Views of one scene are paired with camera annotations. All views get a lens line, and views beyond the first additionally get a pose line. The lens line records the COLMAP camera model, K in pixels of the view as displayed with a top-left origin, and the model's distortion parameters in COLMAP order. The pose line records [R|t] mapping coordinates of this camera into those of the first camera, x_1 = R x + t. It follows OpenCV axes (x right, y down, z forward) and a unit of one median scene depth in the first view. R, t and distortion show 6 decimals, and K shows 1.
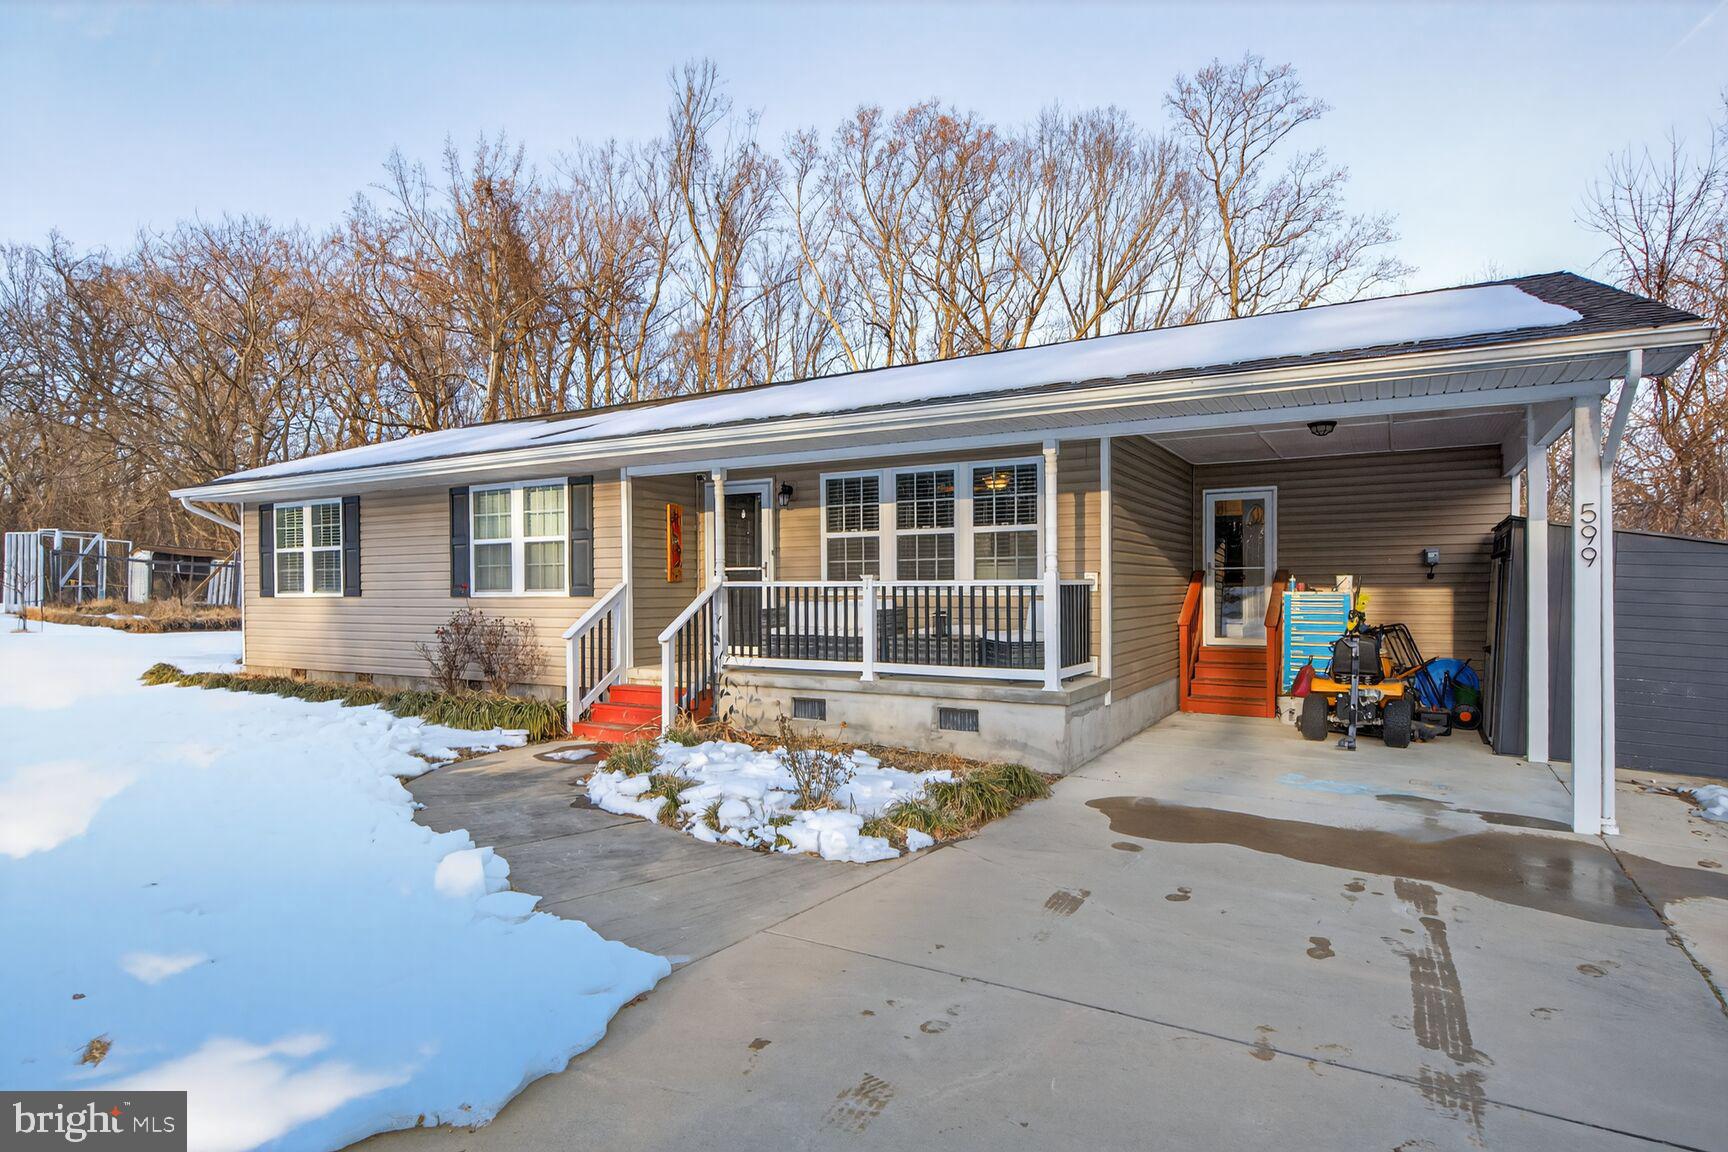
lens RADIAL K [[785.3, 0, 863.3], [0, 785.3, 567.4], [0, 0, 1]] dist [0.002877, -0.000163]
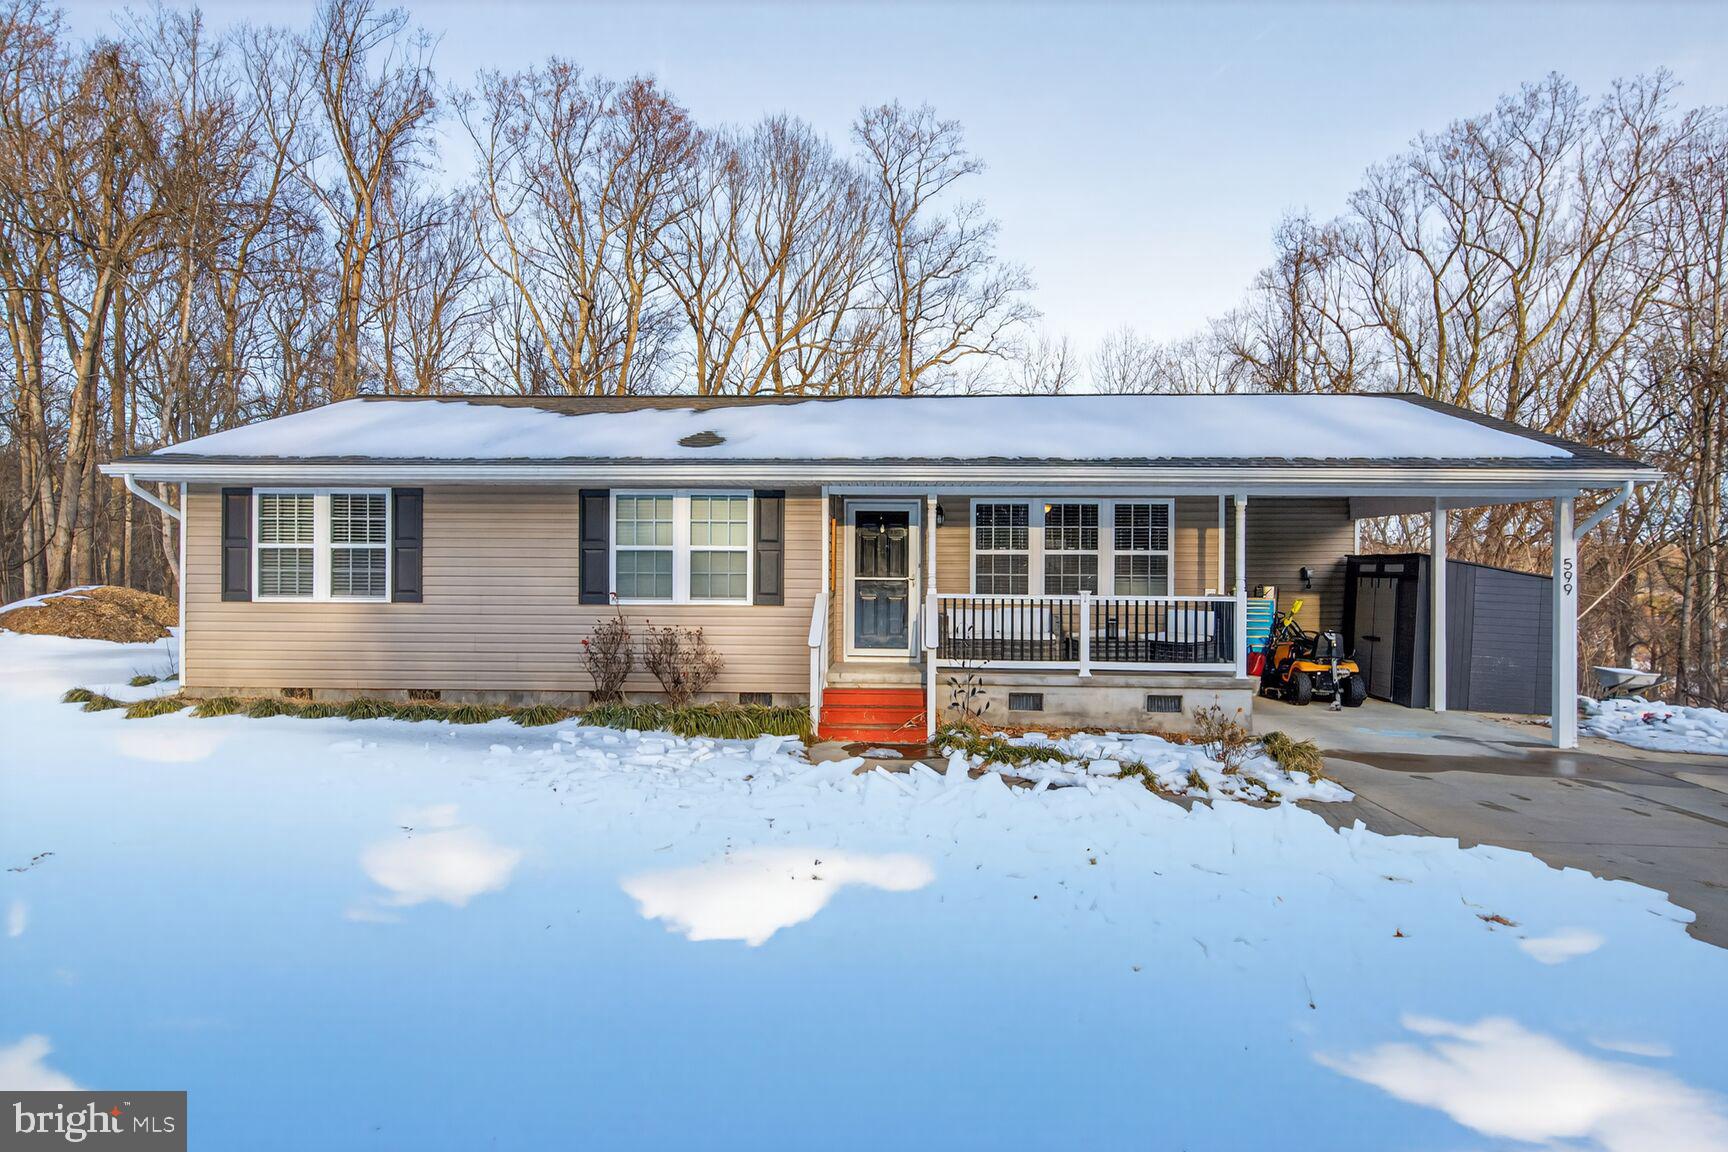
lens RADIAL K [[784.2, 0, 854.9], [0, 784.2, 551.5], [0, 0, 1]] dist [-0.001964, -0.000774]
pose [[0.922212, 0.021532, 0.386085, -0.660424], [-0.020803, 0.999765, -0.006066, -0.030532], [-0.386125, -0.002438, 0.922443, 0.000651]]
